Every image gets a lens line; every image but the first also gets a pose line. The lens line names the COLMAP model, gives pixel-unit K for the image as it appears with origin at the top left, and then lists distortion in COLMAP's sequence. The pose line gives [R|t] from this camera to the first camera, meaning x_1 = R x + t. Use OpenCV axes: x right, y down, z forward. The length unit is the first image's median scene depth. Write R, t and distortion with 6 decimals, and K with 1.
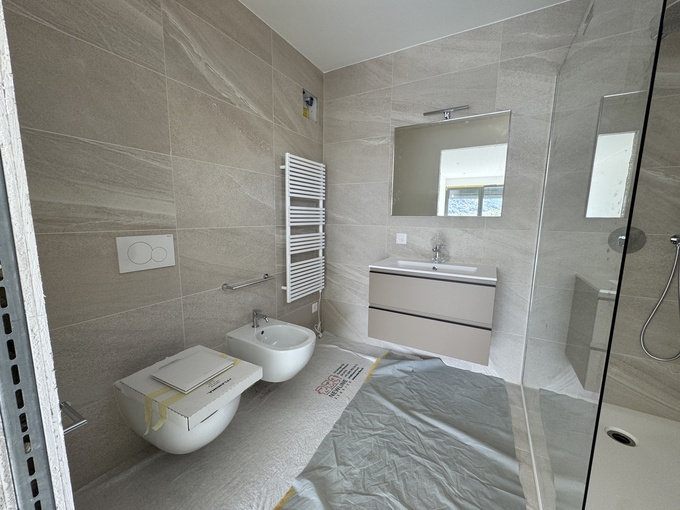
lens RADIAL K [[271.5, 0, 339.4], [0, 271.5, 253.3], [0, 0, 1]] dist [-0.002323, -0.000129]
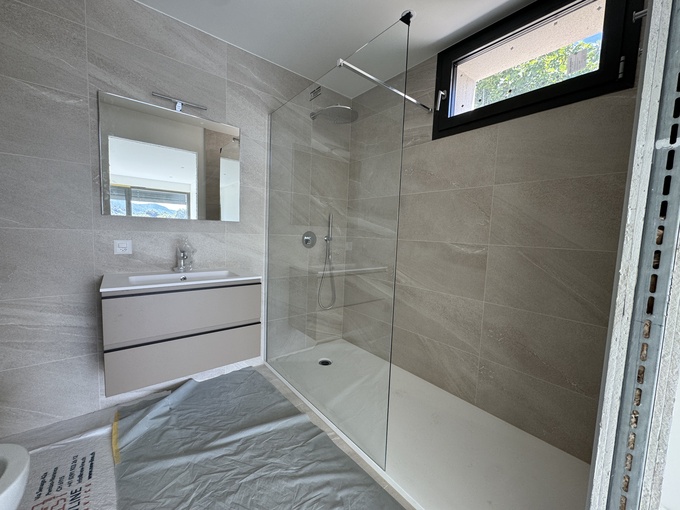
lens RADIAL K [[271.5, 0, 339.4], [0, 271.5, 253.3], [0, 0, 1]] dist [-0.002323, -0.000129]
pose [[0.359818, -0.072013, 0.930240, -0.288580], [0.092604, 0.994850, 0.041195, -0.015481], [-0.928416, 0.071322, 0.364633, 0.222335]]
